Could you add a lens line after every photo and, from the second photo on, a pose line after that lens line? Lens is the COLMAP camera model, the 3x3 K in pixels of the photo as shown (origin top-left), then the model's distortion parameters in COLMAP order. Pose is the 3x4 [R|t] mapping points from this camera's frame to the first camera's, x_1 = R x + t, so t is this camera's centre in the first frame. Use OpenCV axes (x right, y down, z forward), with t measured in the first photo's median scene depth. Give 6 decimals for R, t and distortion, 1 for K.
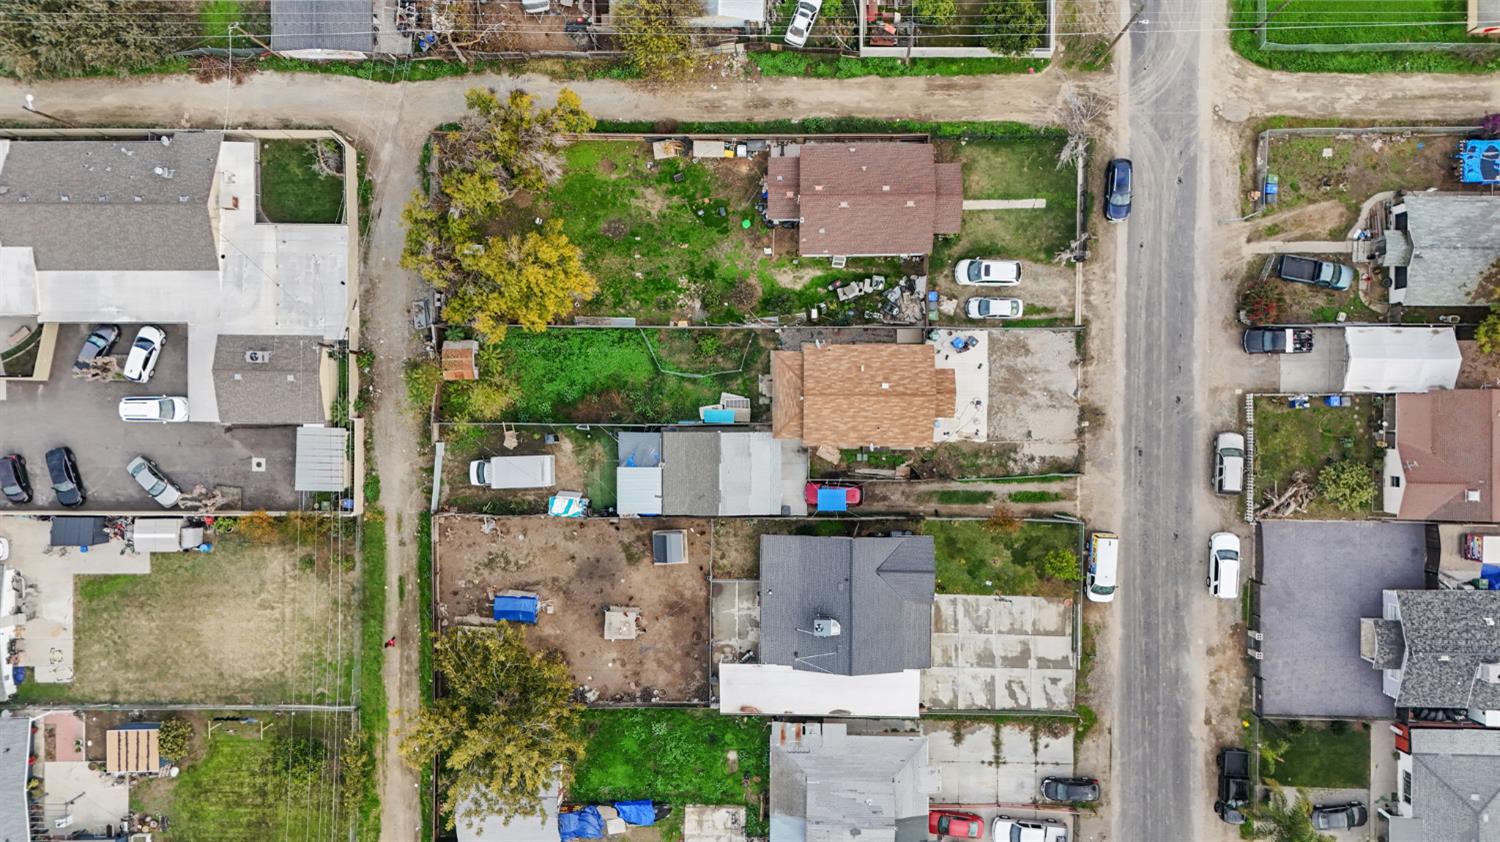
lens RADIAL K [[1173.1, 0, 651.1], [0, 1173.1, 457.3], [0, 0, 1]] dist [0.065308, -0.074249]
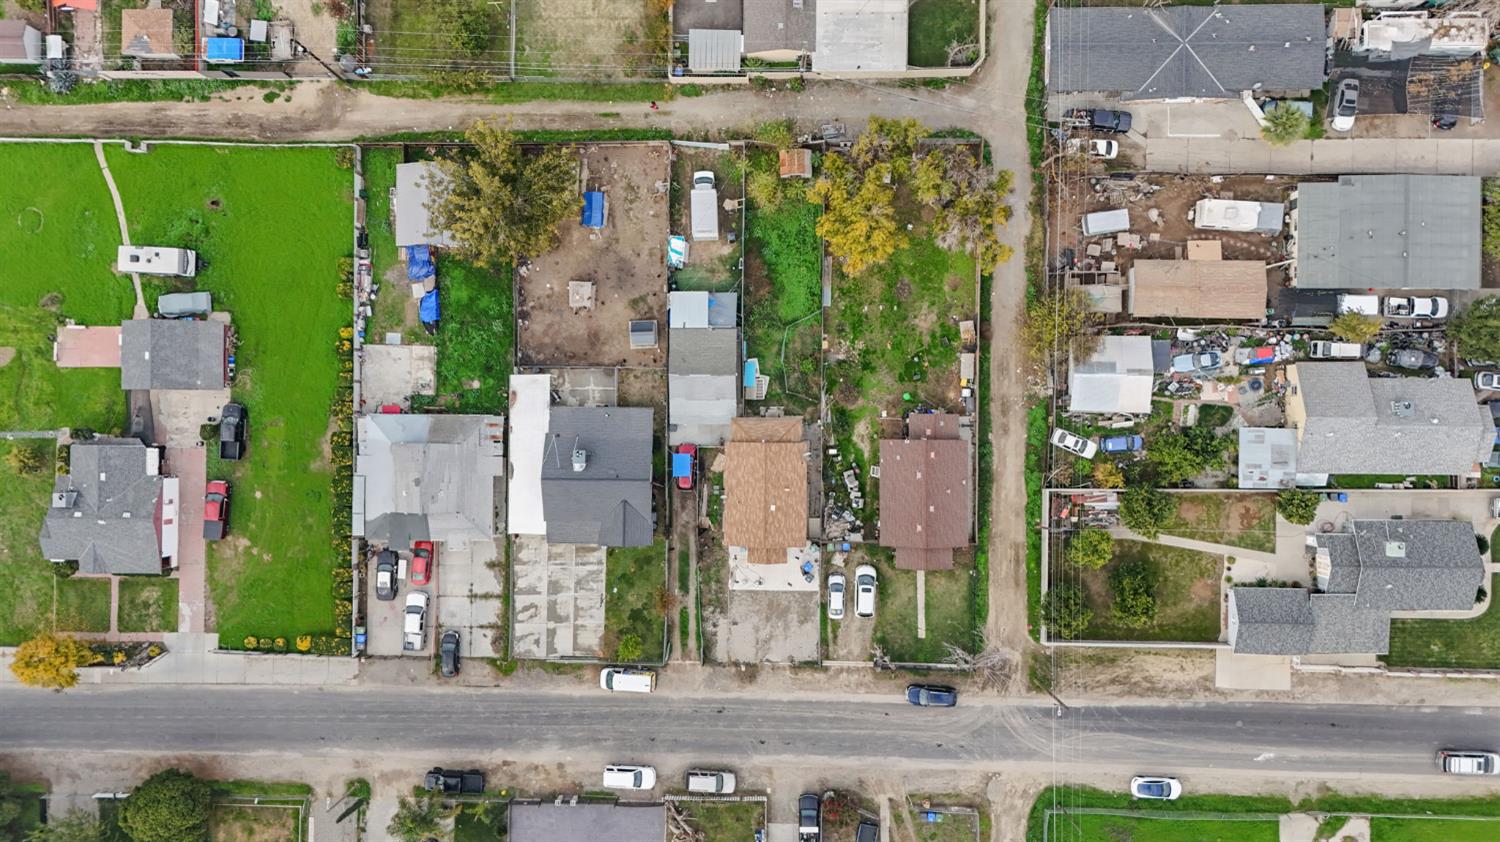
lens RADIAL K [[1177.7, 0, 715.0], [0, 1177.7, 327.6], [0, 0, 1]] dist [0.060657, -0.004554]
pose [[-0.000363, 0.999649, 0.026506, -0.023724], [-0.999712, -0.000999, 0.023983, -0.028162], [0.024002, -0.026489, 0.999361, -0.235403]]
